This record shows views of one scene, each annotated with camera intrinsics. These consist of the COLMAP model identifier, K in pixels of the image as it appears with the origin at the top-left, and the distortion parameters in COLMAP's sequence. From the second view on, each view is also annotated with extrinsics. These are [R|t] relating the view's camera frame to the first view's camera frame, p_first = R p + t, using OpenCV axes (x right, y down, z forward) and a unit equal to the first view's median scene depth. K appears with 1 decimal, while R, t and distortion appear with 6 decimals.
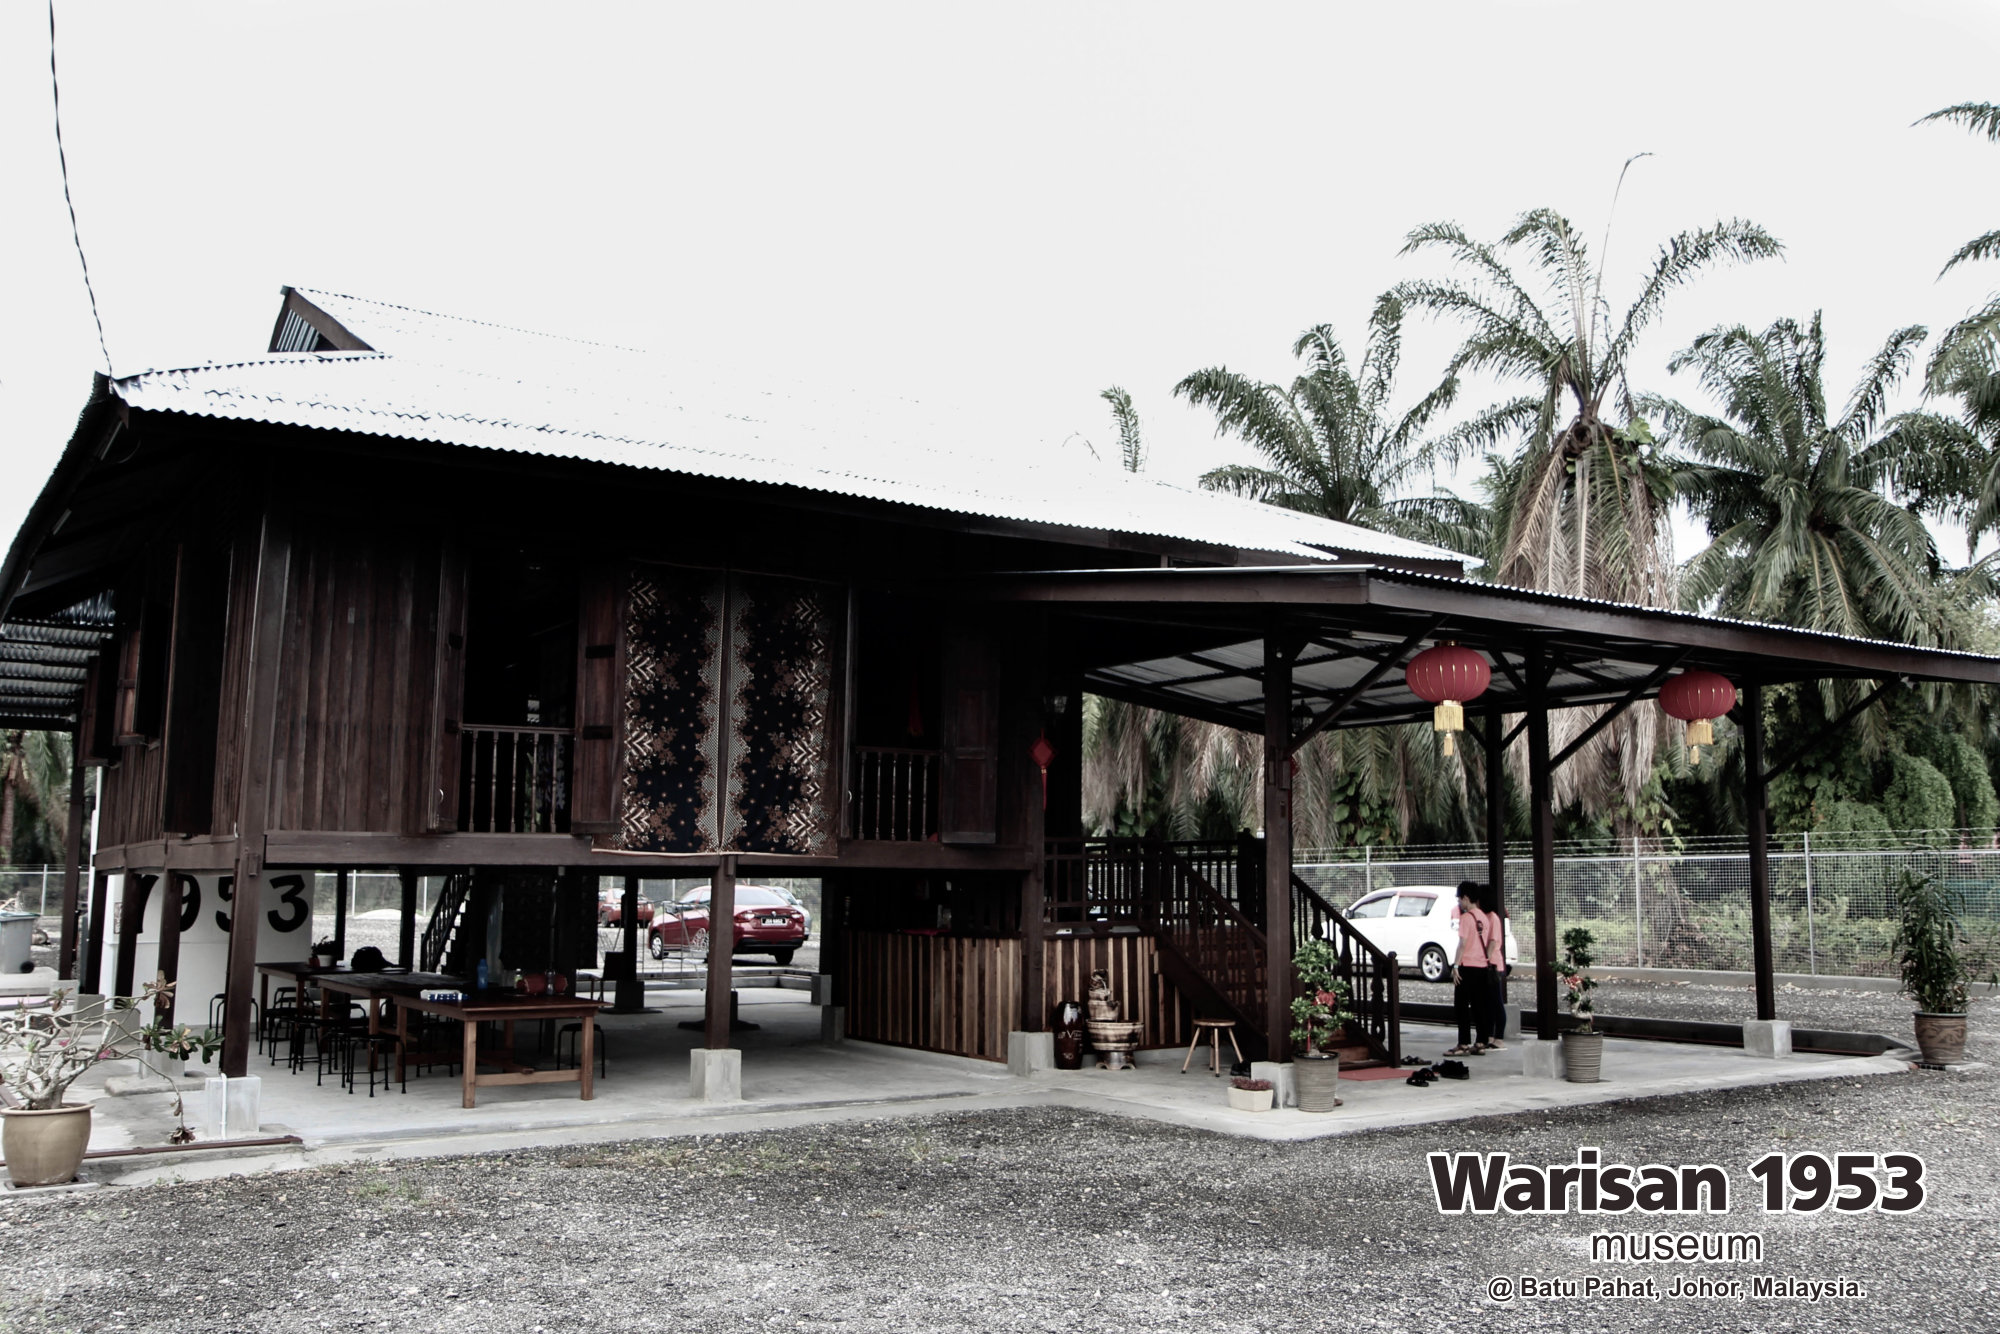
lens RADIAL K [[1856.6, 0, 1002.8], [0, 1856.6, 678.6], [0, 0, 1]] dist [-0.009213, 0.000000]
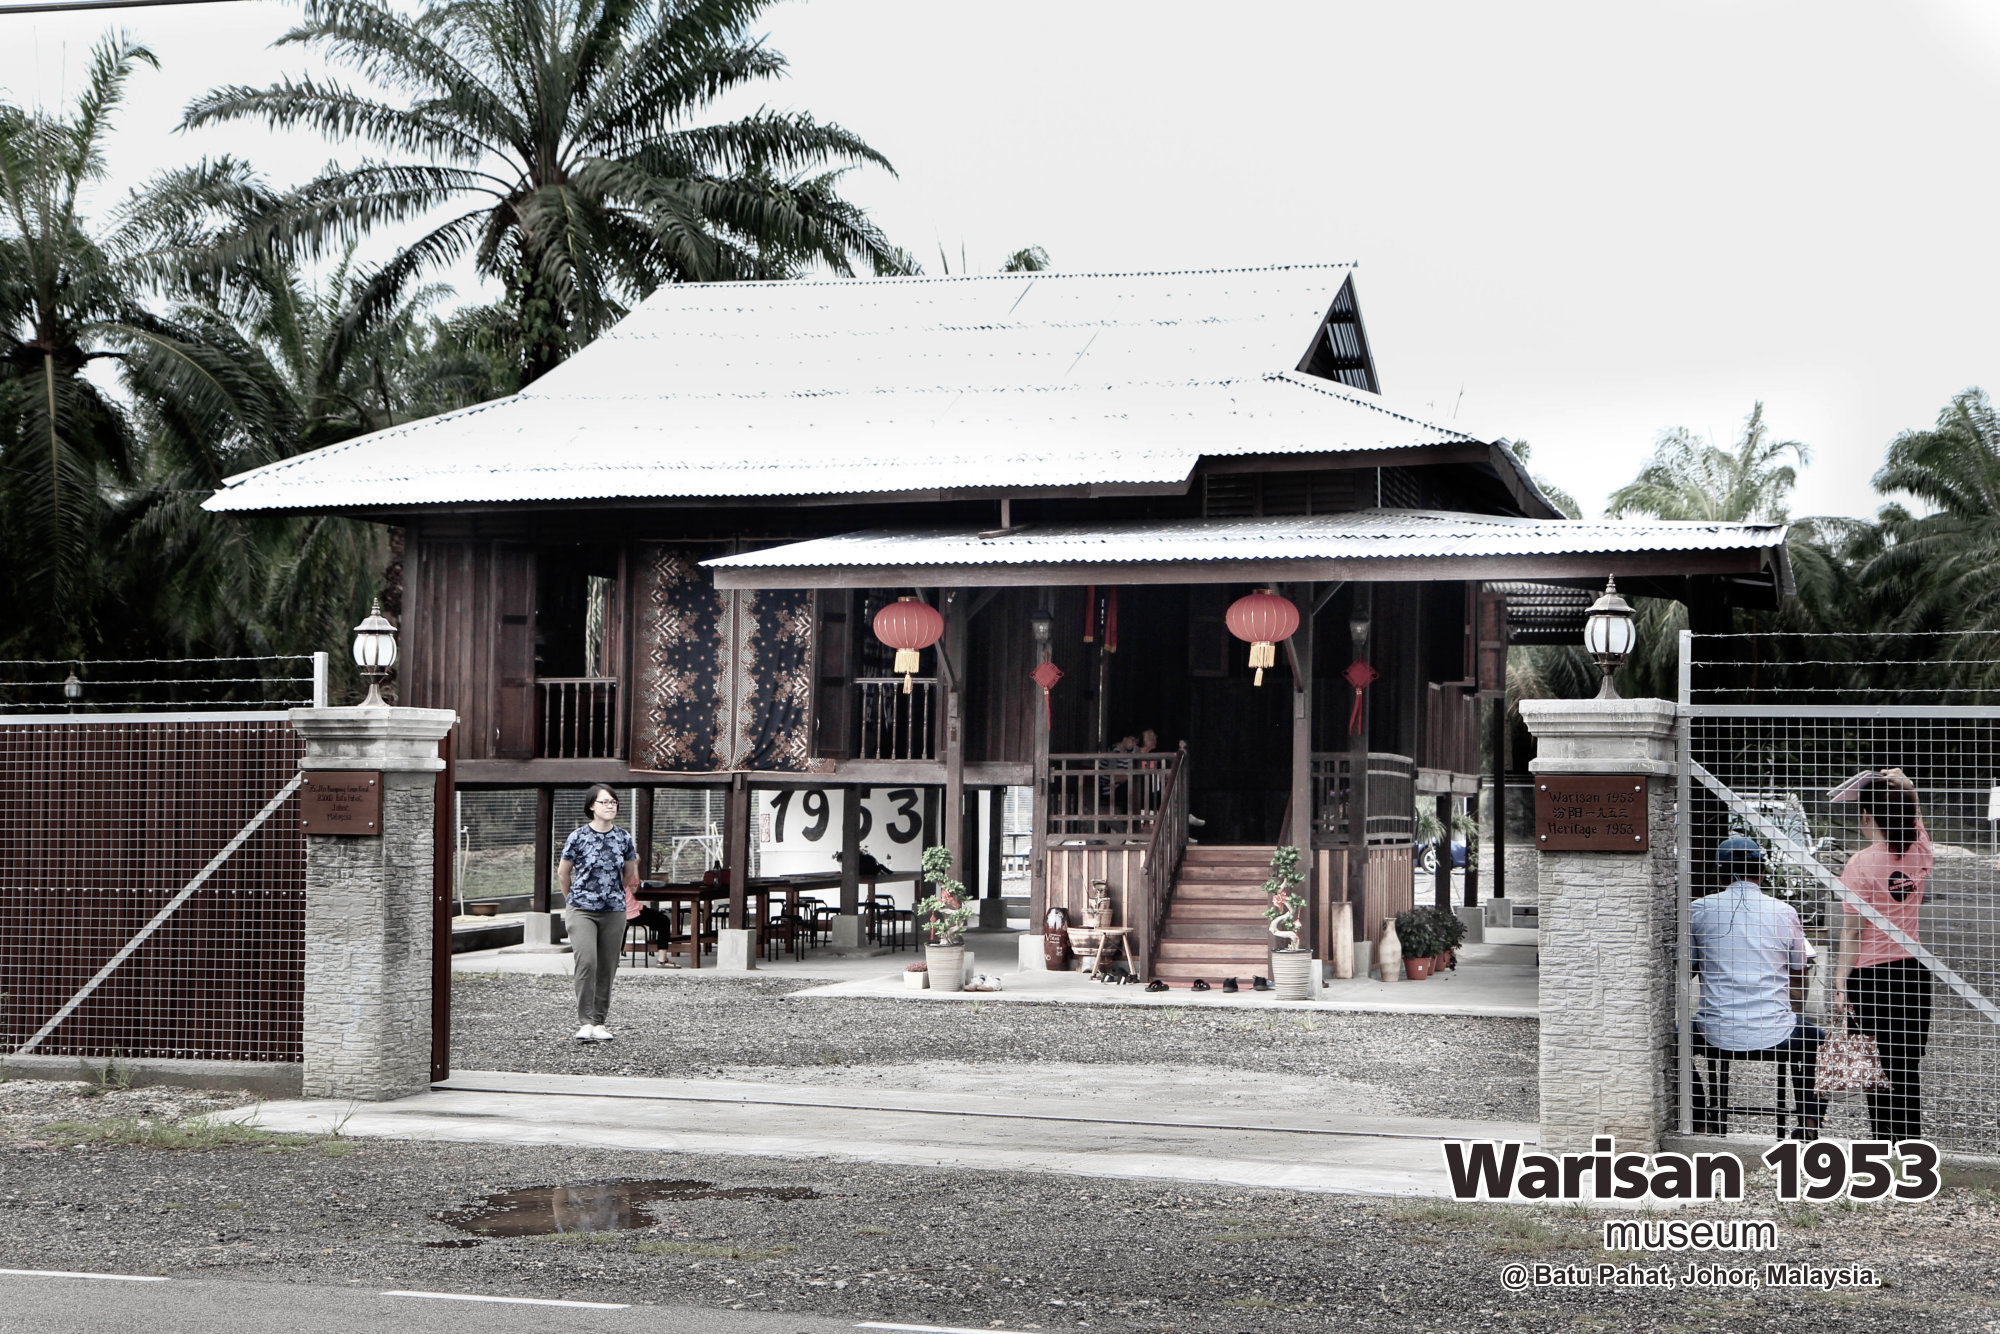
lens RADIAL K [[3505.8, 0, 954.8], [0, 3505.8, 638.2], [0, 0, 1]] dist [0.288900, 0.000000]
pose [[0.597584, -0.033314, -0.801114, 1.807326], [0.082963, 0.996343, 0.020453, -0.029917], [0.797502, -0.078685, 0.598163, -0.272399]]
